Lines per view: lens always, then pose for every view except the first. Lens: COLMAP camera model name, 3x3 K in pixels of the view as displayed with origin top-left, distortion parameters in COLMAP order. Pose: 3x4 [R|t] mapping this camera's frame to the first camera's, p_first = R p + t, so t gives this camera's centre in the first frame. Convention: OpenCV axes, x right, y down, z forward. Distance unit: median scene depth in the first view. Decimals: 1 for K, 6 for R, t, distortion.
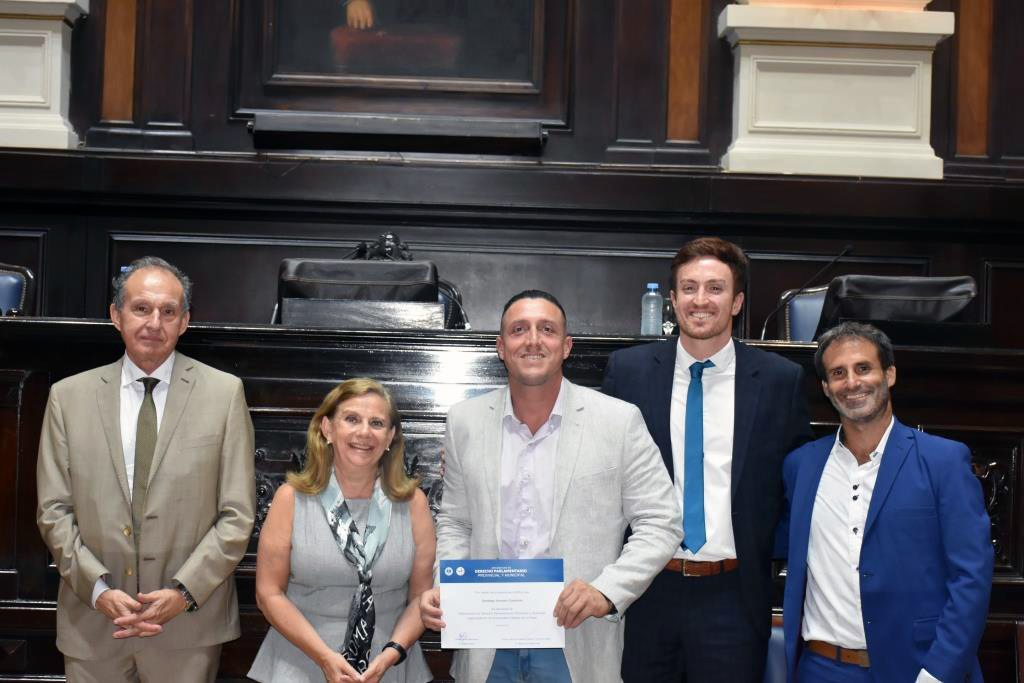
lens RADIAL K [[1695.9, 0, 512.7], [0, 1695.9, 340.8], [0, 0, 1]] dist [-0.021511, 0.094732]
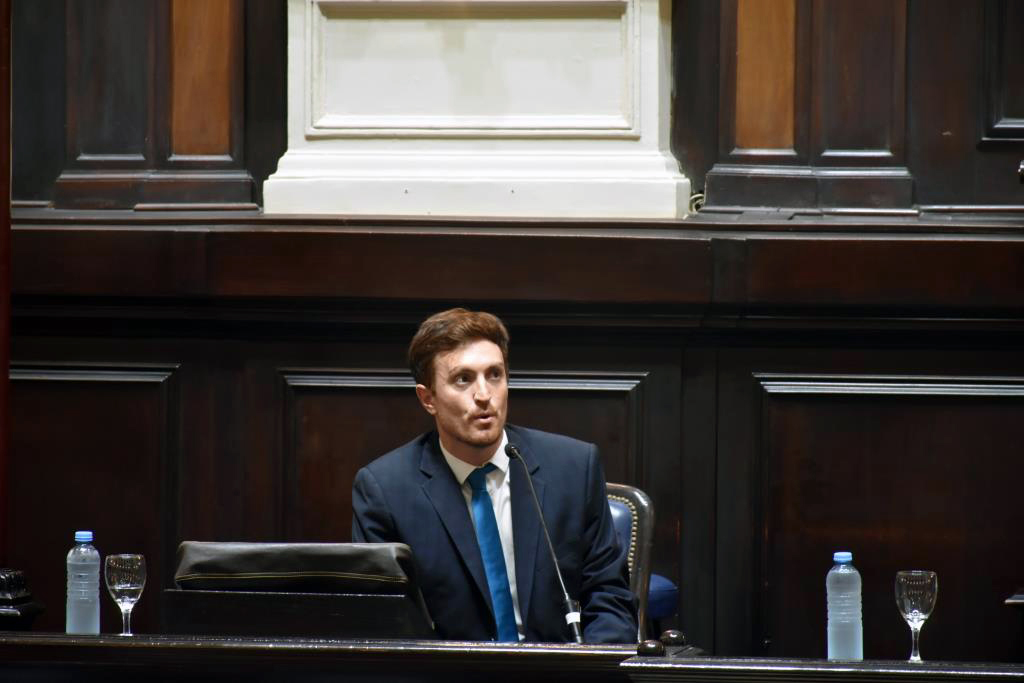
lens RADIAL K [[6060.1, 0, 511.9], [0, 6060.1, 341.5], [0, 0, 1]] dist [-0.054215, -3.965019]
pose [[0.975532, -0.017981, -0.219122, 0.093940], [0.024947, 0.999266, 0.029066, -0.129374], [0.218439, -0.033821, 0.975264, -0.817742]]
